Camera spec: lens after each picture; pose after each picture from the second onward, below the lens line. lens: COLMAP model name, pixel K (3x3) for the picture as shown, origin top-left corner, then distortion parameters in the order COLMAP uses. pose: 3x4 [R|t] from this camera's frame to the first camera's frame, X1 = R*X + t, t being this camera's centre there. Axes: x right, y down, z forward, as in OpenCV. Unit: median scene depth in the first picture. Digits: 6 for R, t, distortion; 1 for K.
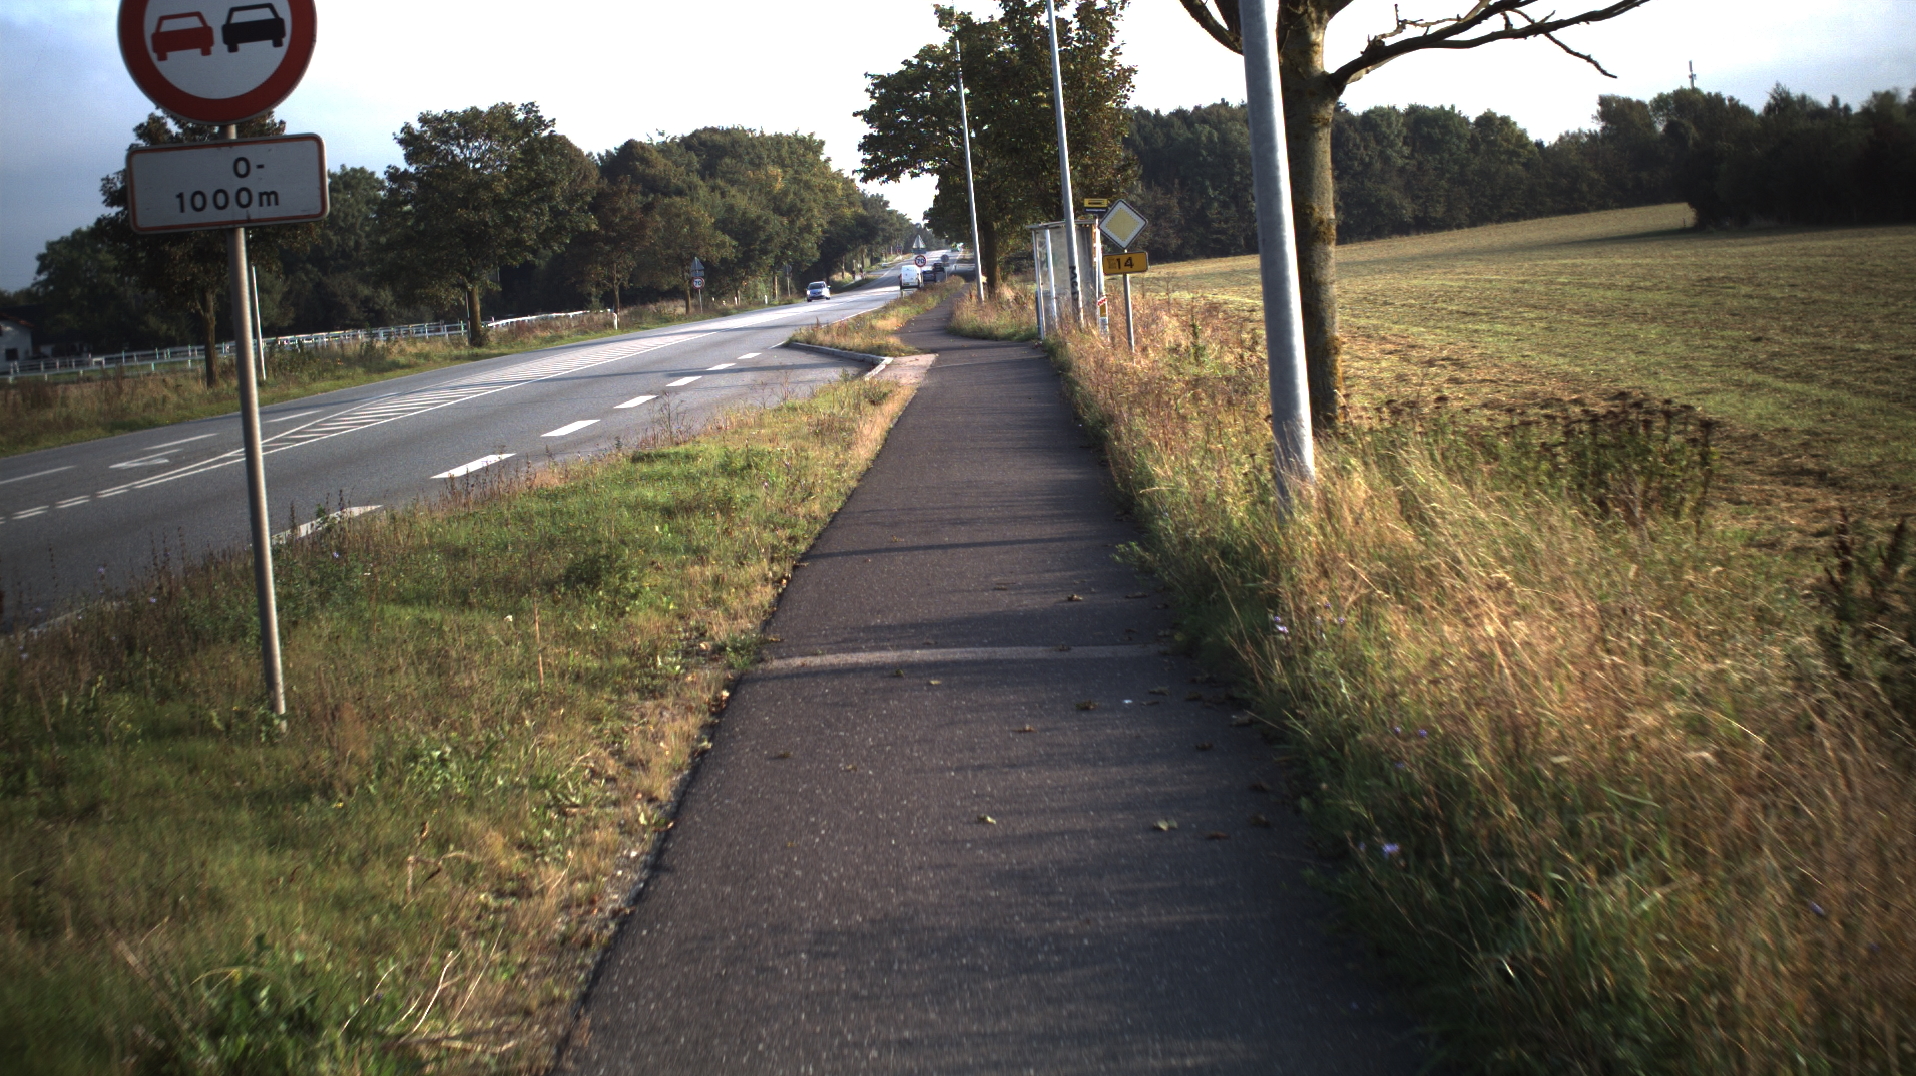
lens RADIAL K [[3552.6, 0, 958.0], [0, 3552.6, 538.0], [0, 0, 1]] dist [-0.267406, 0.201798]
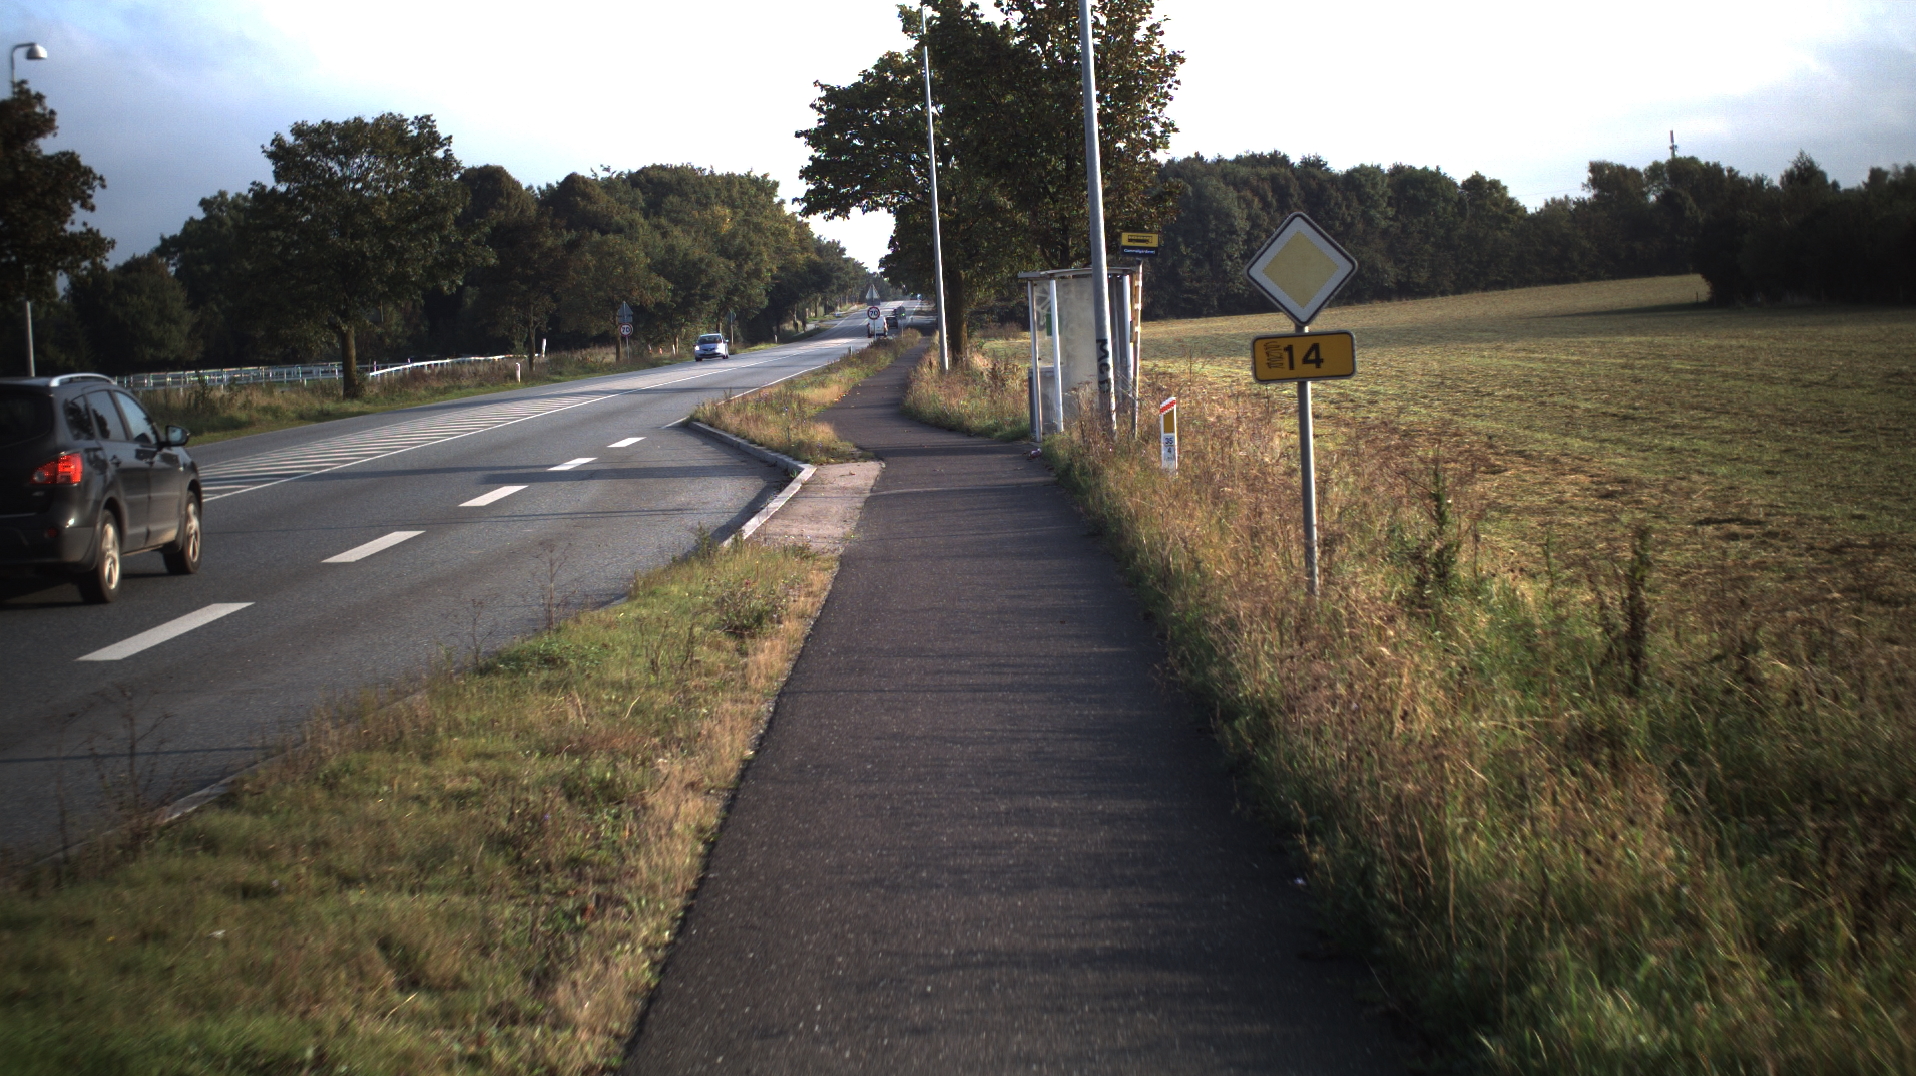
lens RADIAL K [[3552.6, 0, 958.0], [0, 3552.6, 538.0], [0, 0, 1]] dist [-0.267406, 0.201798]
pose [[0.999405, 0.031415, 0.014218, -0.000387], [-0.031205, 0.999404, -0.014774, -0.011310], [-0.014673, 0.014322, 0.999790, 0.134369]]
